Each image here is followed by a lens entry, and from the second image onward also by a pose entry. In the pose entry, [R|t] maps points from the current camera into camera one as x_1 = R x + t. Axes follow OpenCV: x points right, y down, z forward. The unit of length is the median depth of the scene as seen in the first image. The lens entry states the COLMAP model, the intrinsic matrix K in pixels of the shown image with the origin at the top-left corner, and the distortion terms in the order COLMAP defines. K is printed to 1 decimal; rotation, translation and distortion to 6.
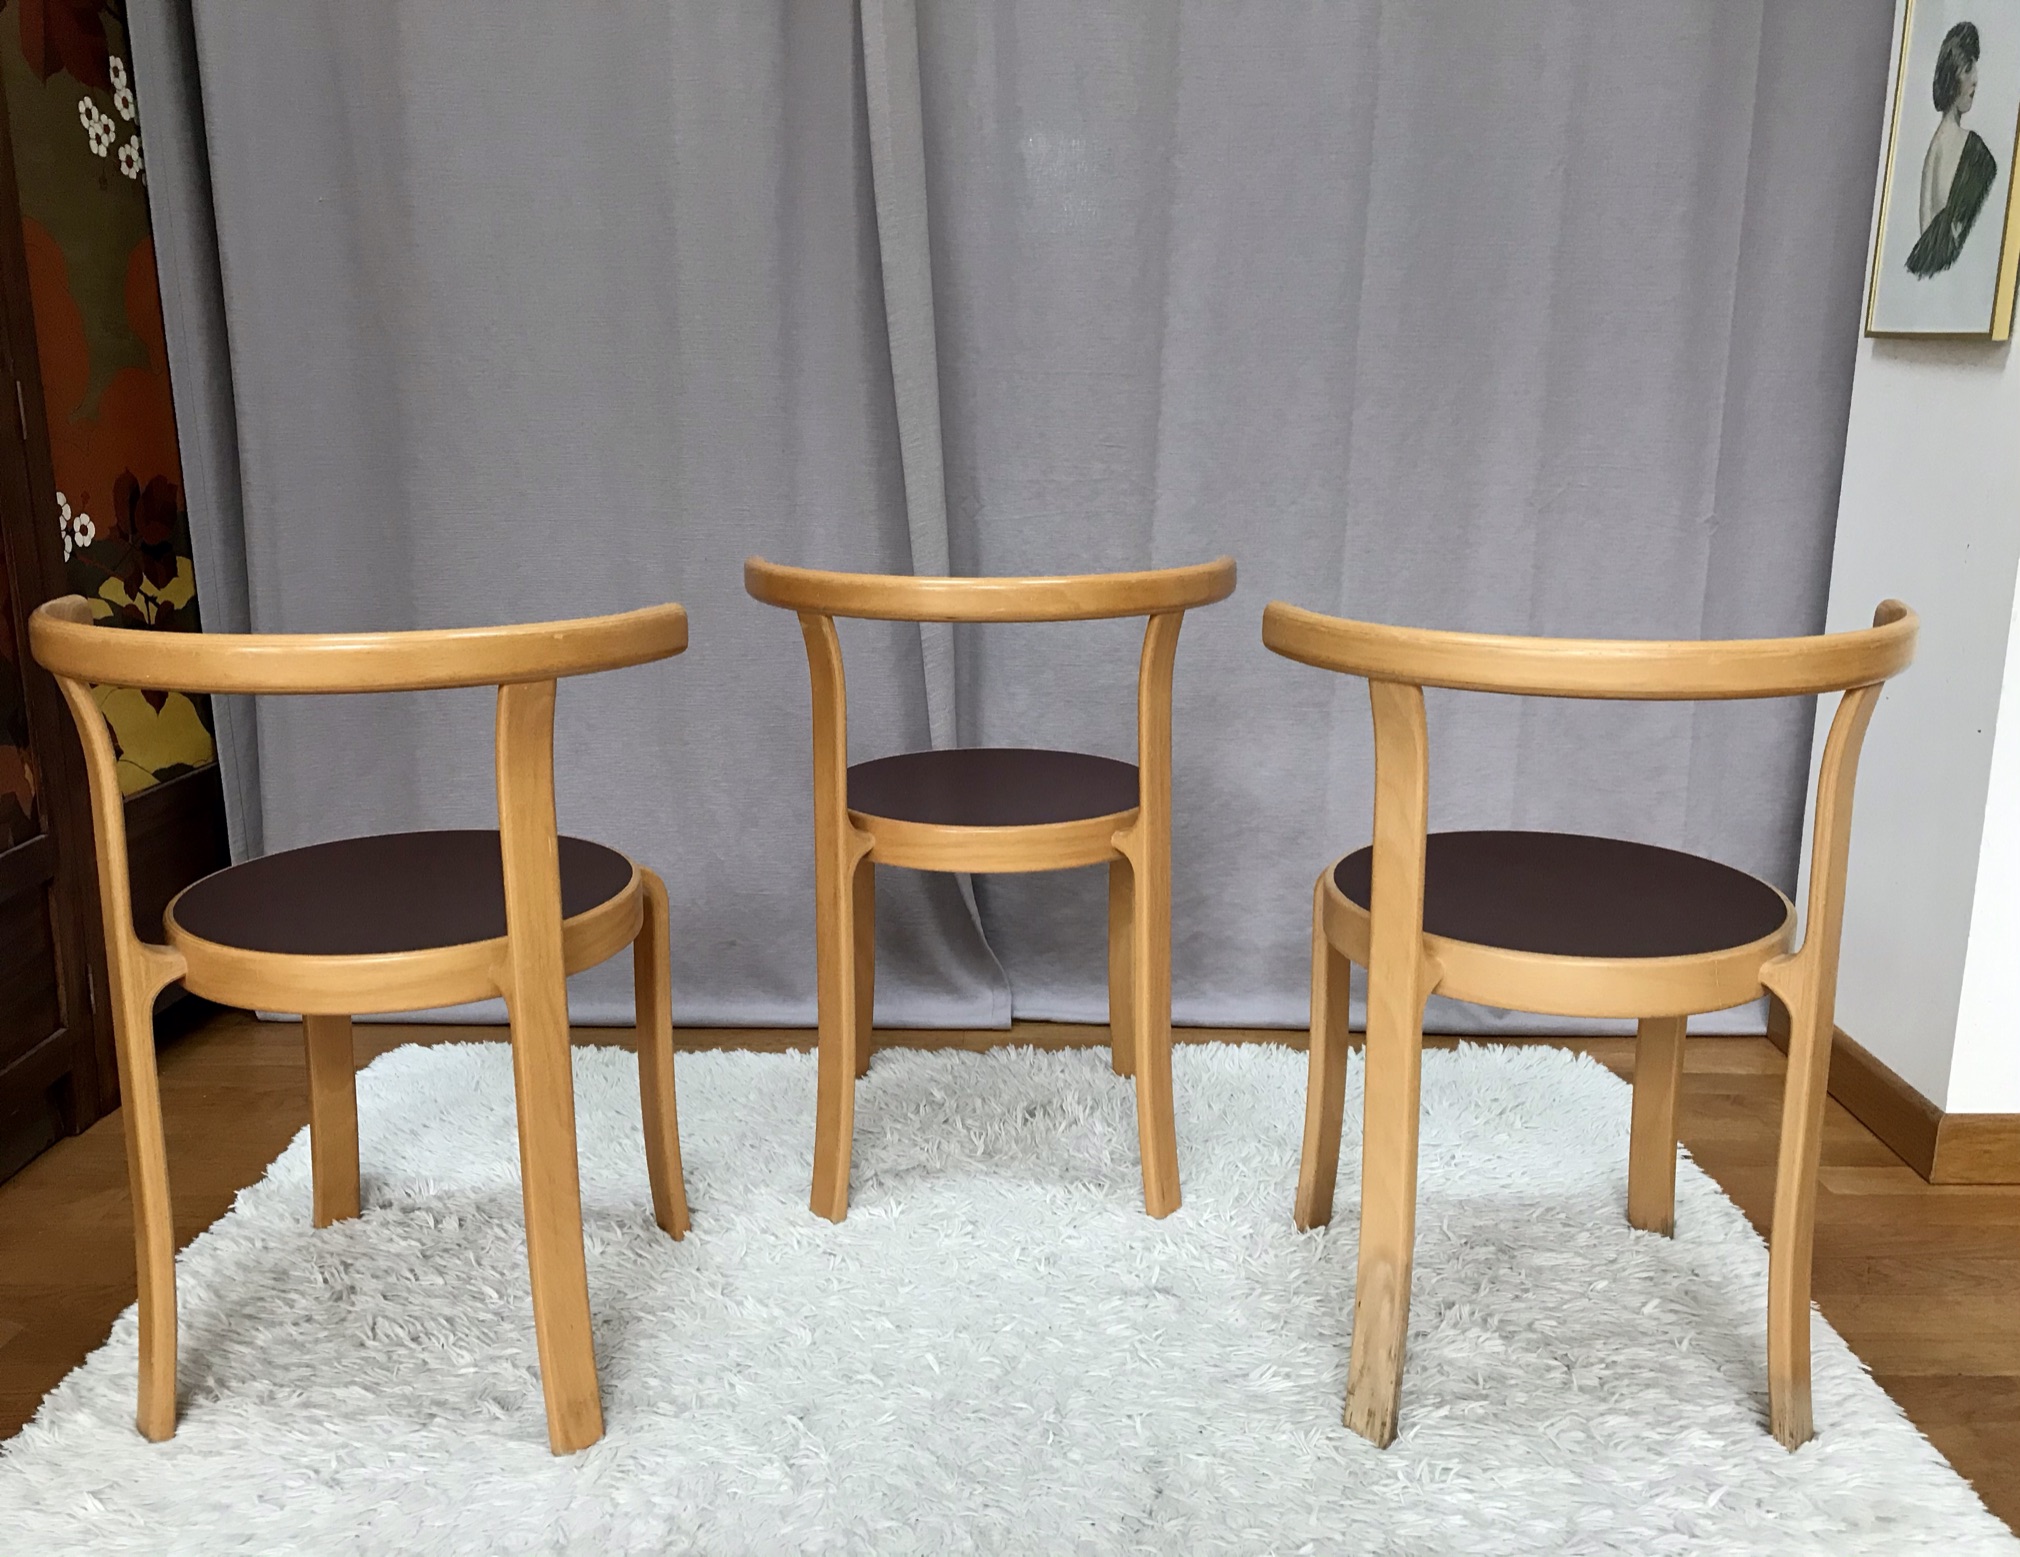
lens RADIAL K [[1677.4, 0, 1024.4], [0, 1677.4, 774.1], [0, 0, 1]] dist [0.017332, -0.011967]
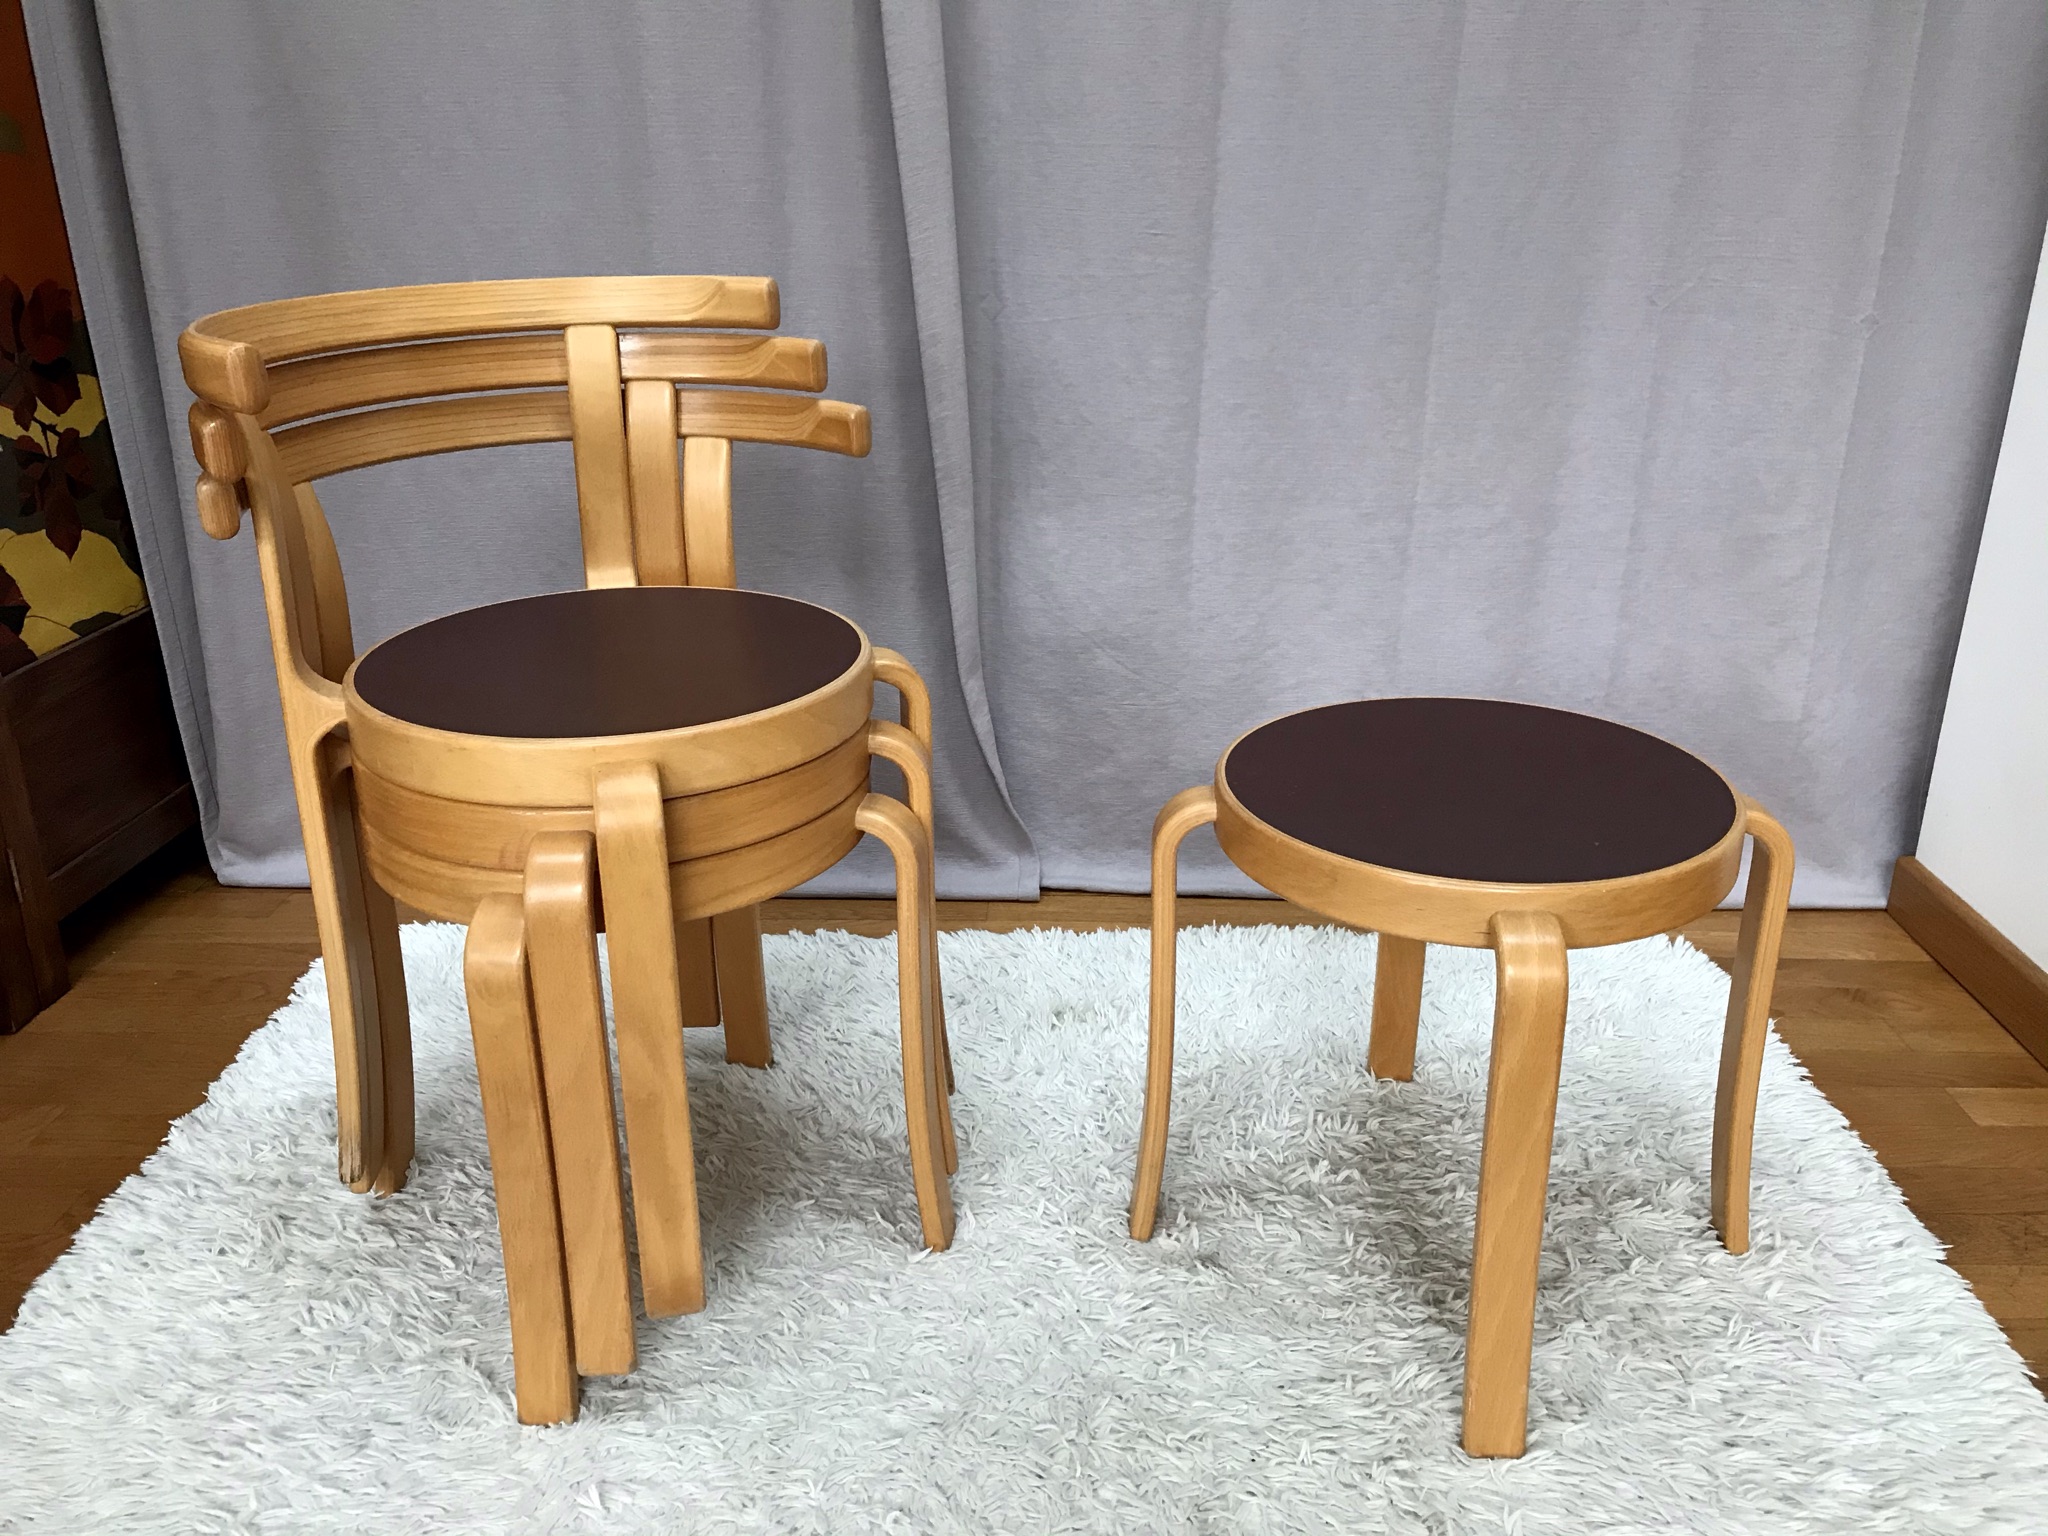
lens RADIAL K [[1646.5, 0, 1025.7], [0, 1646.5, 752.8], [0, 0, 1]] dist [0.002642, 0.012720]
pose [[0.999717, -0.000256, -0.023773, 0.006499], [0.003718, 0.989323, 0.145693, -0.070890], [0.023482, -0.145740, 0.989044, 0.168997]]
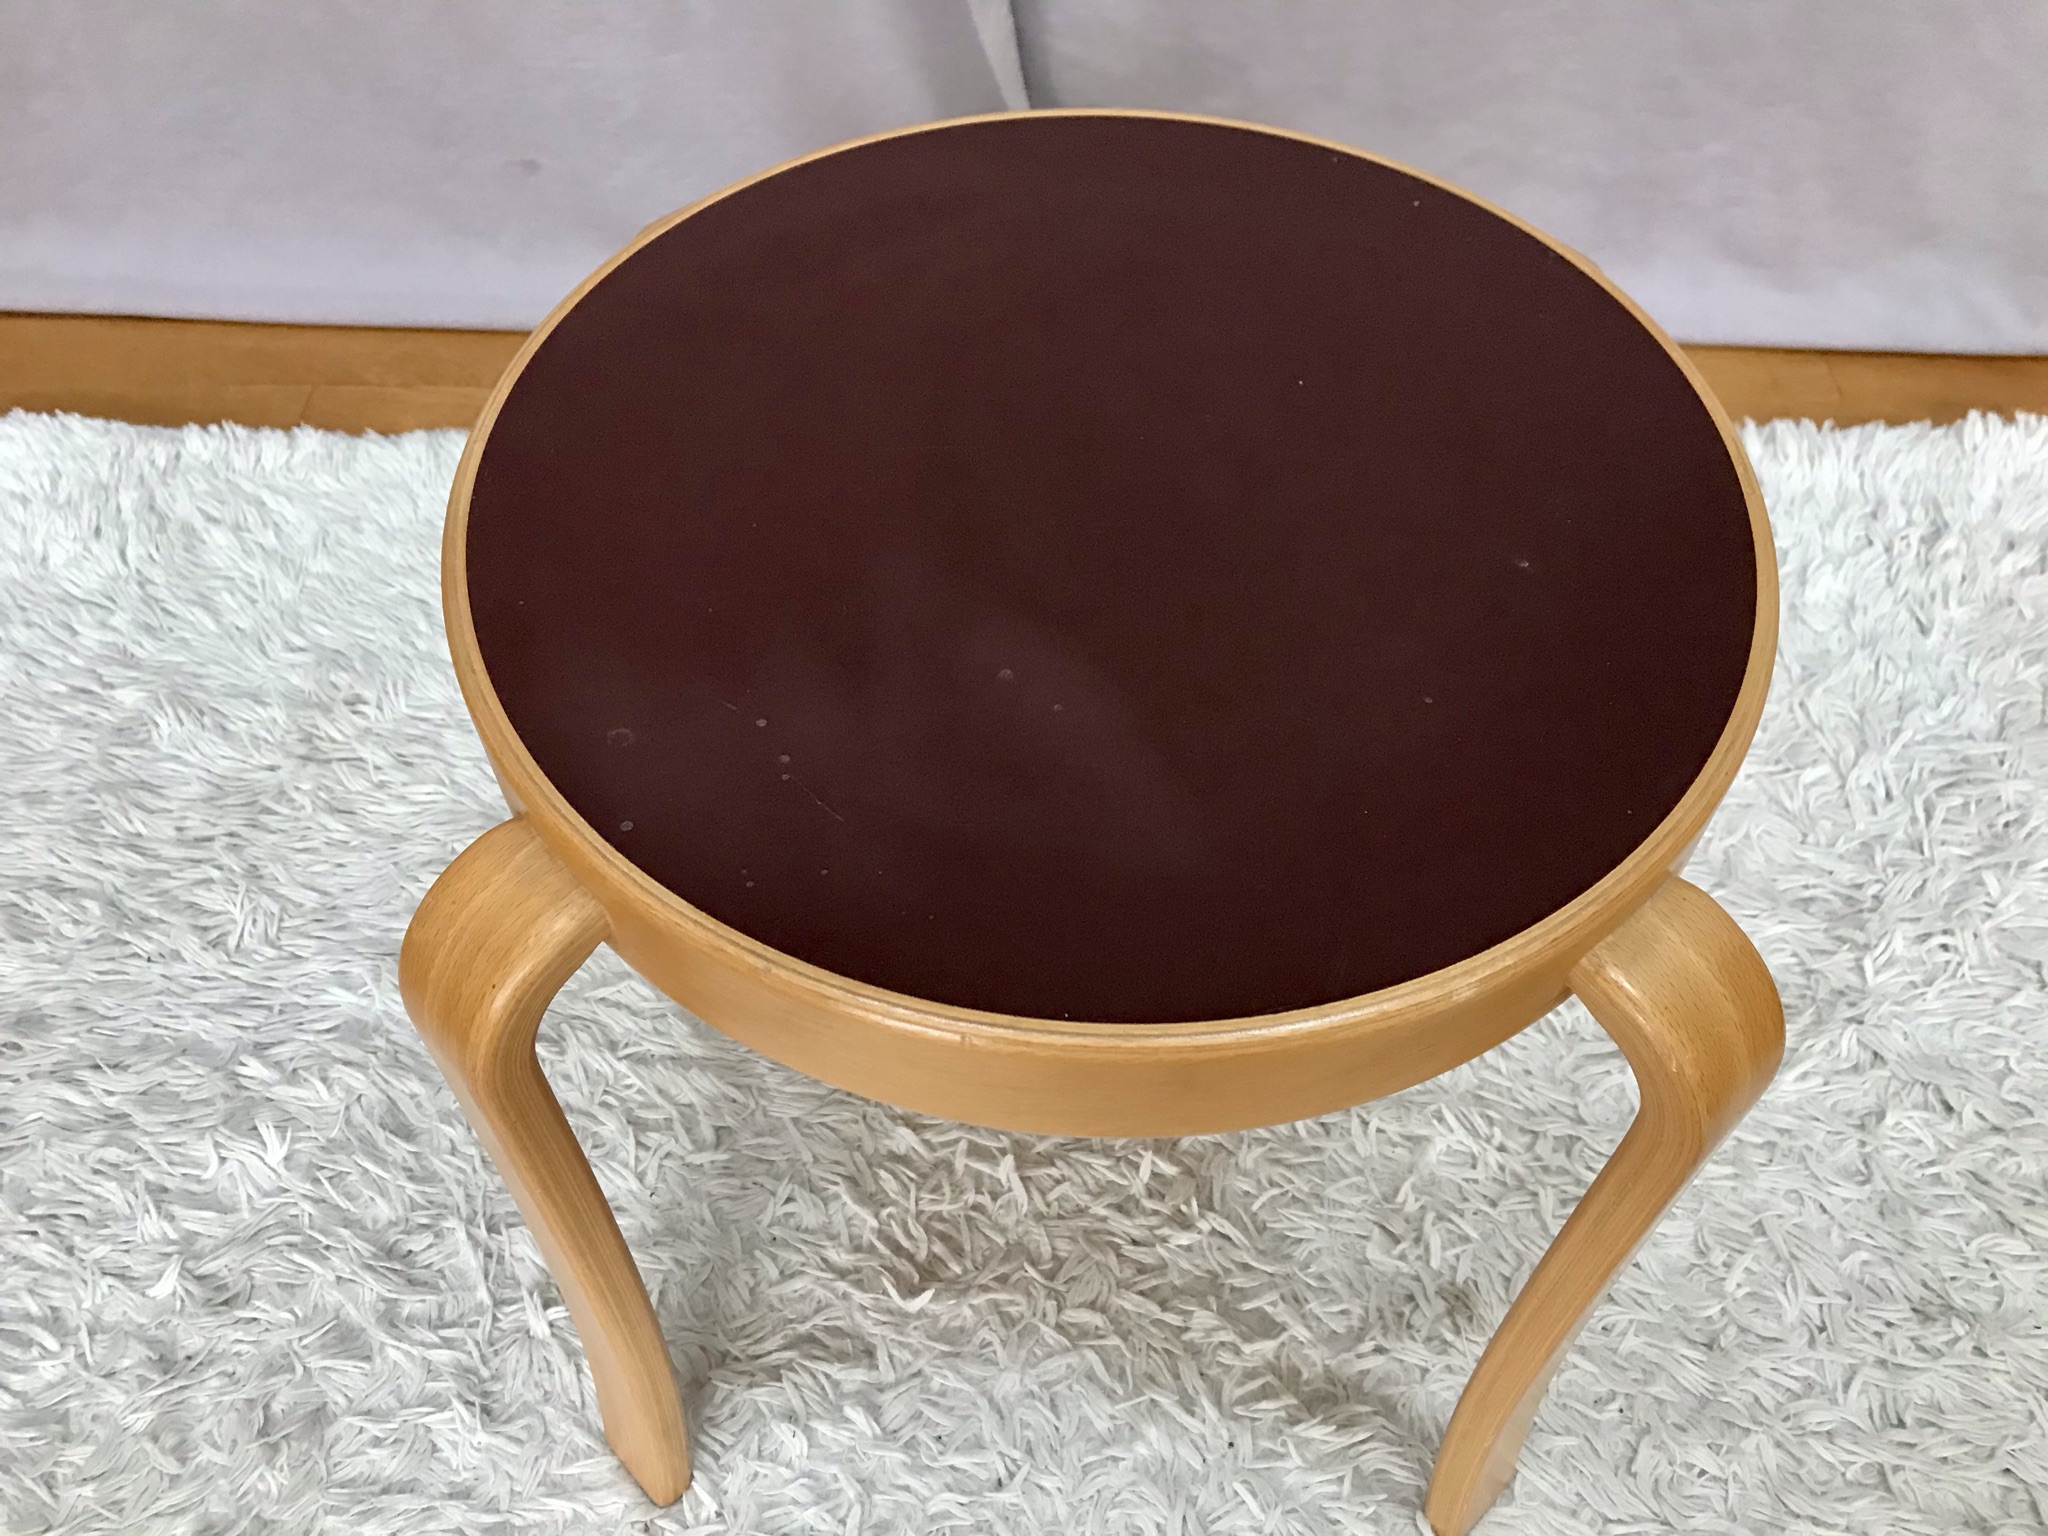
lens RADIAL K [[1646.5, 0, 1005.5], [0, 1646.5, 761.3], [0, 0, 1]] dist [0.002642, 0.012720]
pose [[0.999993, 0.002261, -0.002815, -0.040859], [0.000089, 0.764017, 0.645196, -0.099824], [0.003610, -0.645192, 0.764012, 0.664080]]
